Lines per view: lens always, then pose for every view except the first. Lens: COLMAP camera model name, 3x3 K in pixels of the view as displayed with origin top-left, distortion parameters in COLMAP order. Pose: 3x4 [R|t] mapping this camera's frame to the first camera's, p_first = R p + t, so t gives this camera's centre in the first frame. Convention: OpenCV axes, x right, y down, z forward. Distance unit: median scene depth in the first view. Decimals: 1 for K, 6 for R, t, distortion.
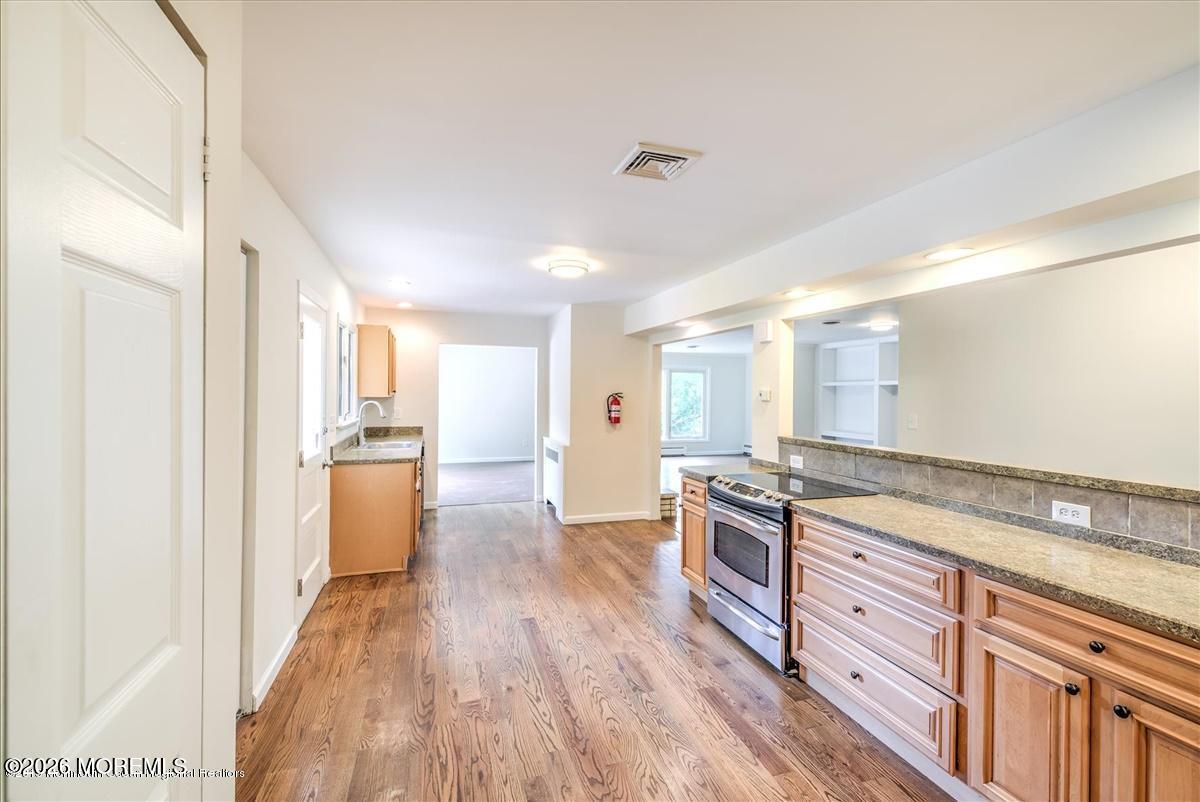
lens RADIAL K [[514.3, 0, 602.3], [0, 514.3, 396.6], [0, 0, 1]] dist [-0.001974, -0.004124]
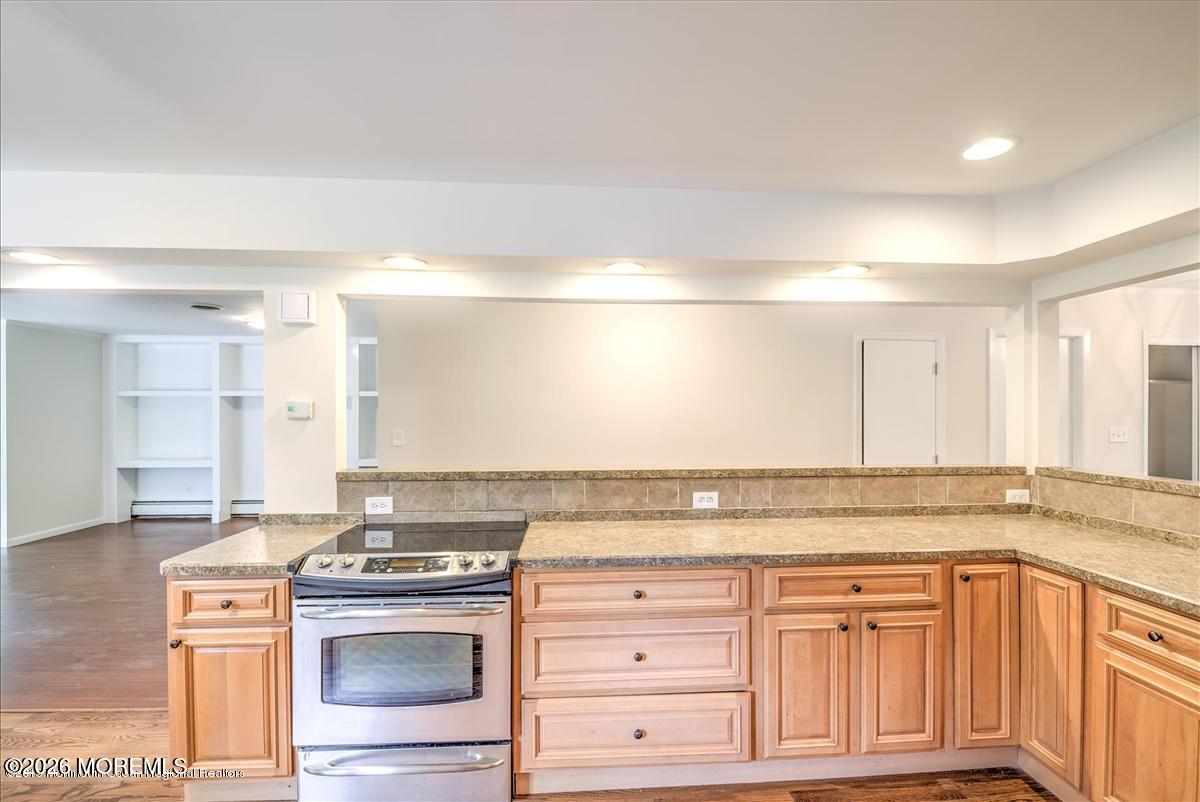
lens RADIAL K [[514.3, 0, 600.2], [0, 514.3, 410.6], [0, 0, 1]] dist [-0.001974, -0.004124]
pose [[0.244777, -0.012326, 0.969501, -0.300197], [0.009870, 0.999899, 0.010221, -0.007711], [-0.969529, 0.007068, 0.244873, 0.724757]]
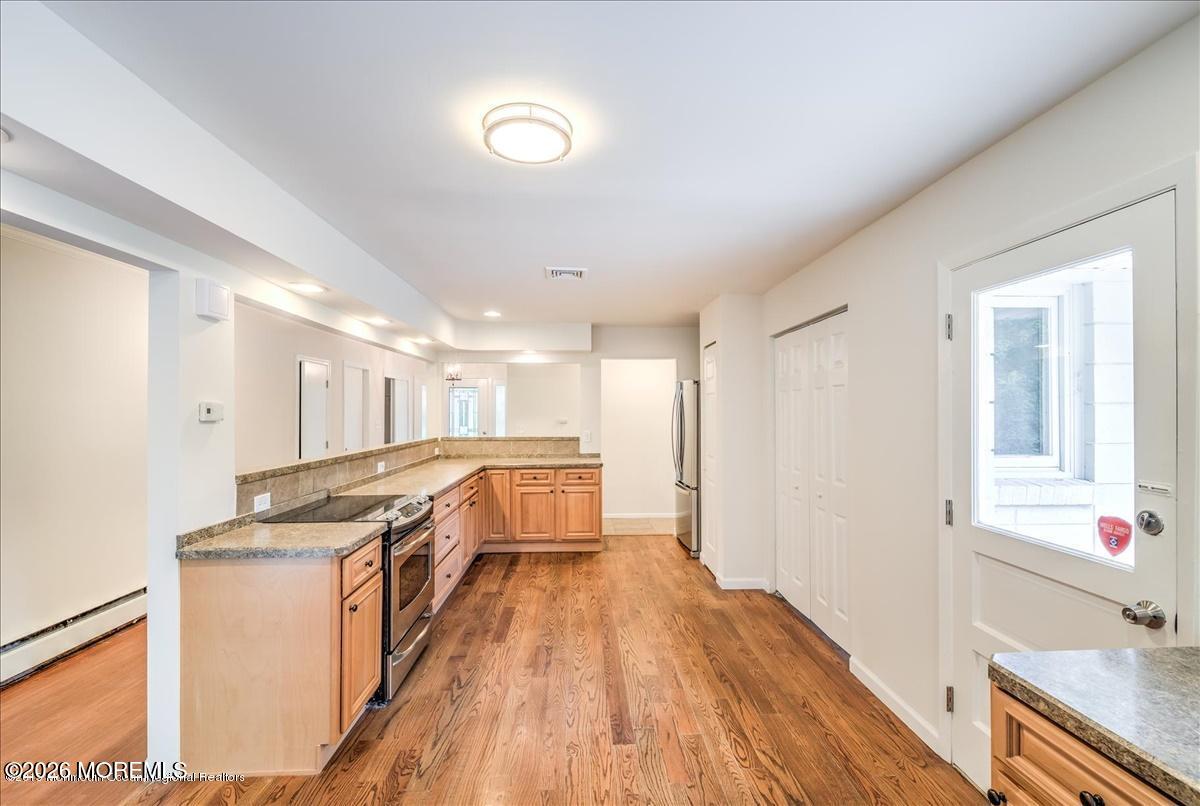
lens RADIAL K [[514.3, 0, 601.4], [0, 514.3, 407.3], [0, 0, 1]] dist [-0.001974, -0.004124]
pose [[-0.962830, -0.010217, 0.269913, -0.378419], [-0.009741, 0.999948, 0.003102, -0.020699], [-0.269931, 0.000358, -0.962880, 2.119372]]
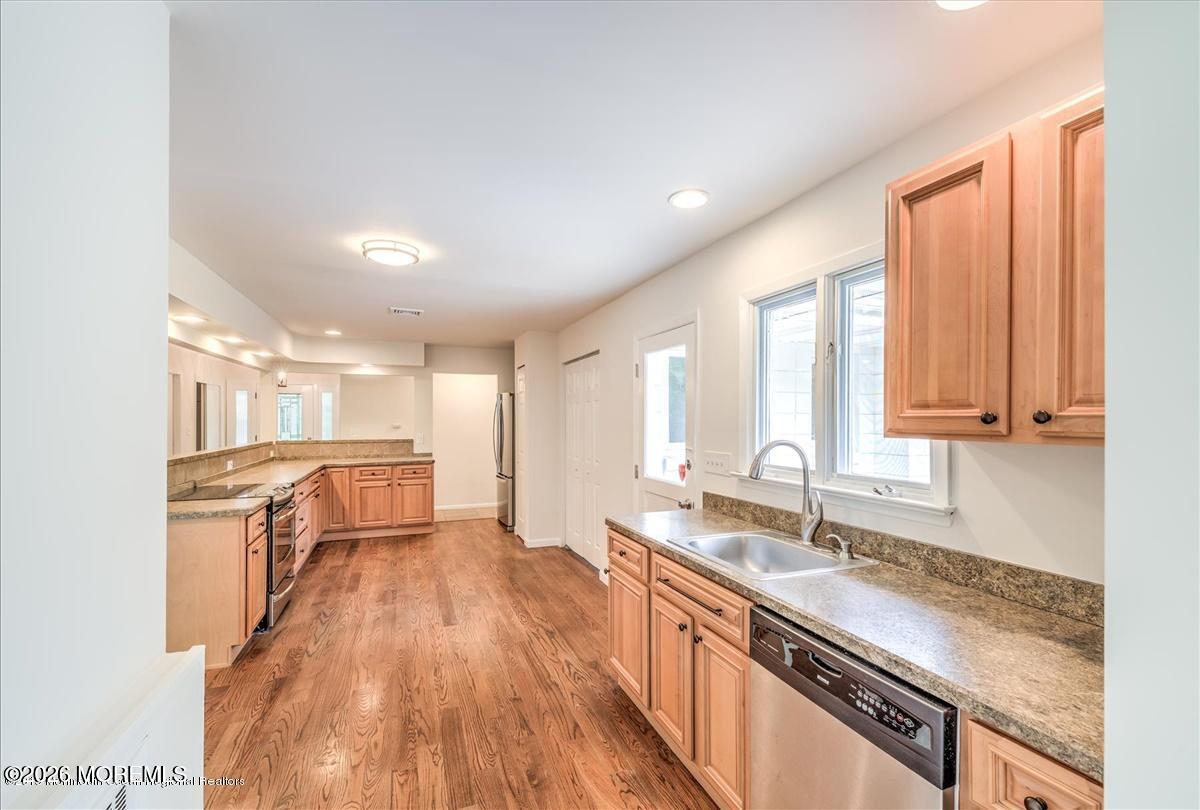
lens RADIAL K [[514.3, 0, 614.5], [0, 514.3, 419.2], [0, 0, 1]] dist [-0.001974, -0.004124]
pose [[-0.997364, -0.013705, -0.071251, -0.519218], [-0.014284, 0.999869, 0.007622, -0.020043], [0.071137, 0.008619, -0.997429, 2.677708]]
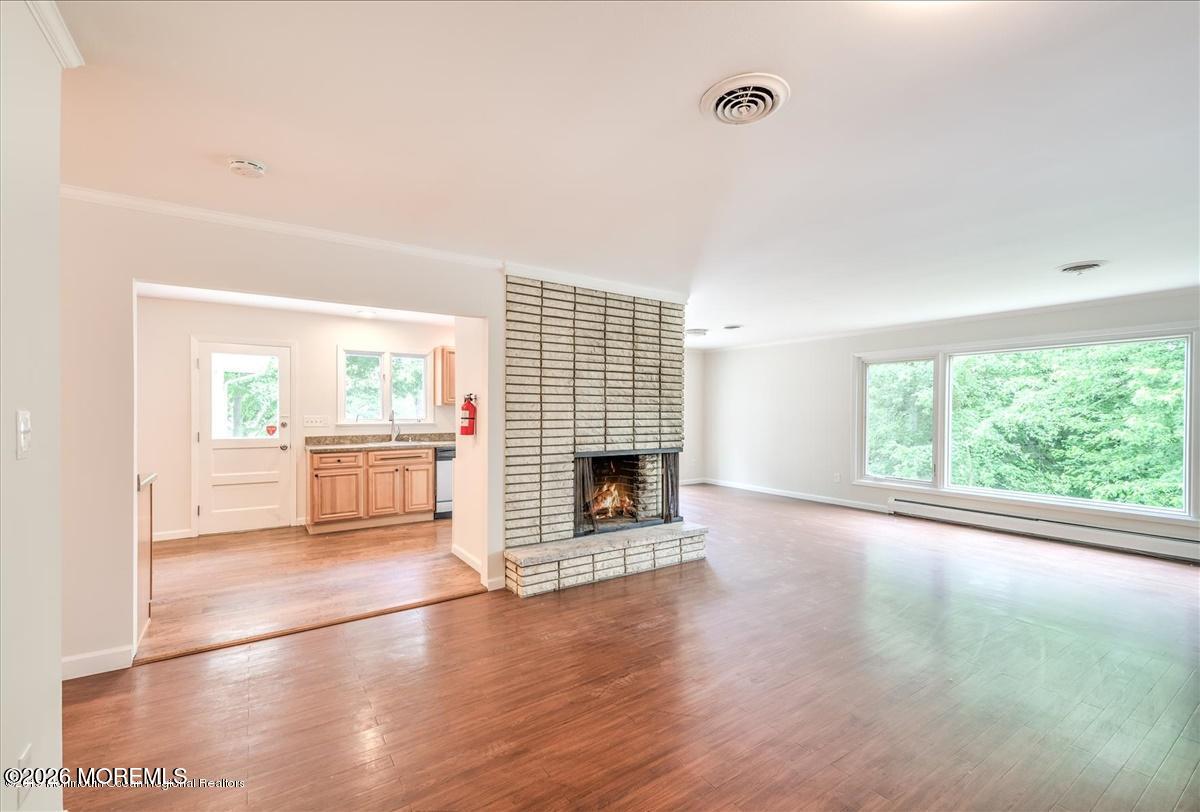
lens RADIAL K [[514.3, 0, 590.0], [0, 514.3, 415.0], [0, 0, 1]] dist [-0.001974, -0.004124]
pose [[0.247739, -0.005350, -0.968812, 1.736733], [-0.005080, 0.999964, -0.006821, 0.063027], [0.968813, 0.006611, 0.247703, 2.184921]]
